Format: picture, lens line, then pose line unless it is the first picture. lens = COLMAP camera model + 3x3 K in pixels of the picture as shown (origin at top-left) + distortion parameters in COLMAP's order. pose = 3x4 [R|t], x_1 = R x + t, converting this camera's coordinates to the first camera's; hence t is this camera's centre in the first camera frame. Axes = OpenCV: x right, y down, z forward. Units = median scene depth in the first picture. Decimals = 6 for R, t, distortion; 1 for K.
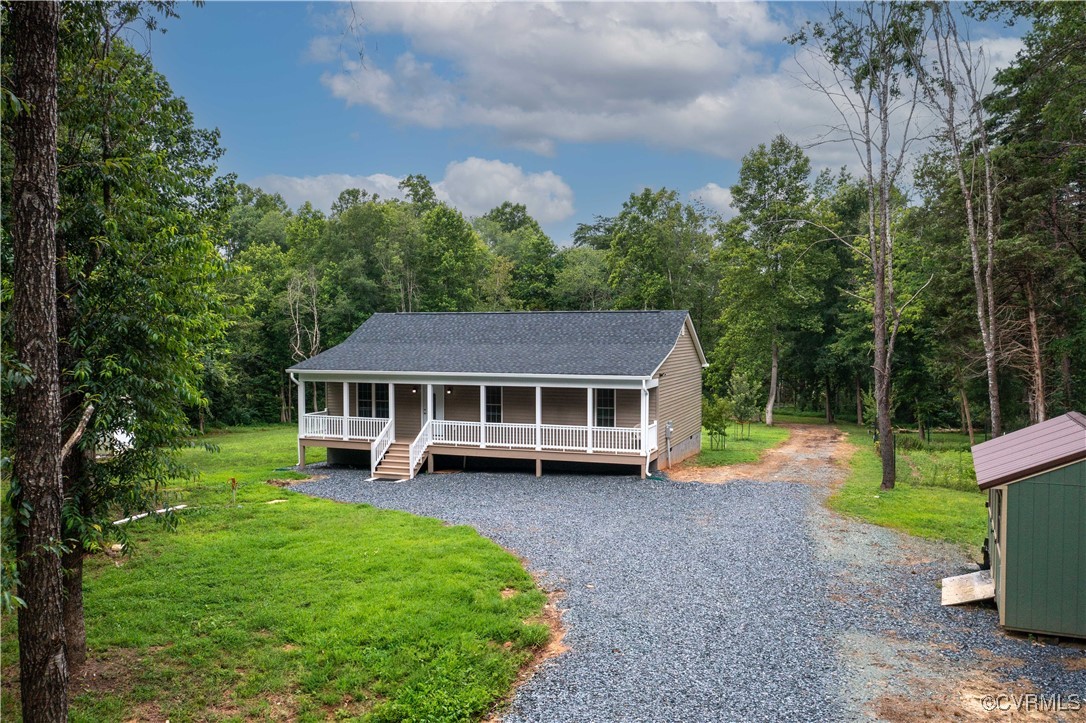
lens RADIAL K [[861.7, 0, 539.5], [0, 861.7, 361.3], [0, 0, 1]] dist [-0.001806, 0.005736]
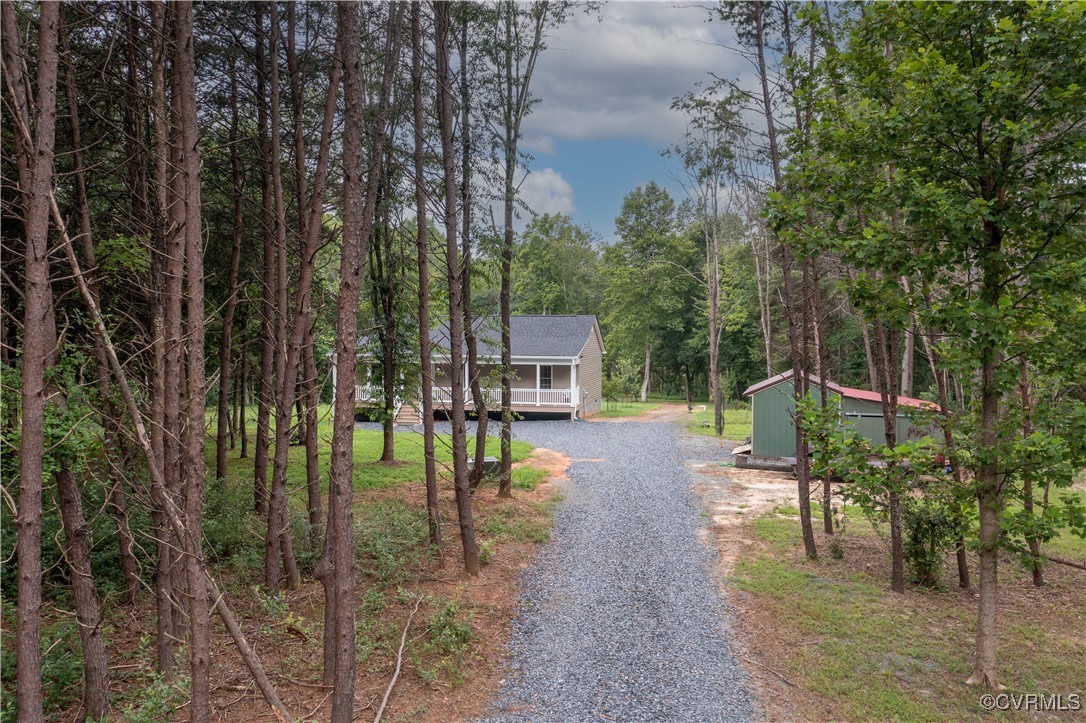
lens RADIAL K [[861.7, 0, 544.9], [0, 861.7, 360.8], [0, 0, 1]] dist [-0.001806, 0.005736]
pose [[0.988143, -0.000043, 0.153539, -0.107417], [0.000062, 1.000000, -0.000119, 0.015428], [-0.153539, 0.000127, 0.988143, -0.349591]]
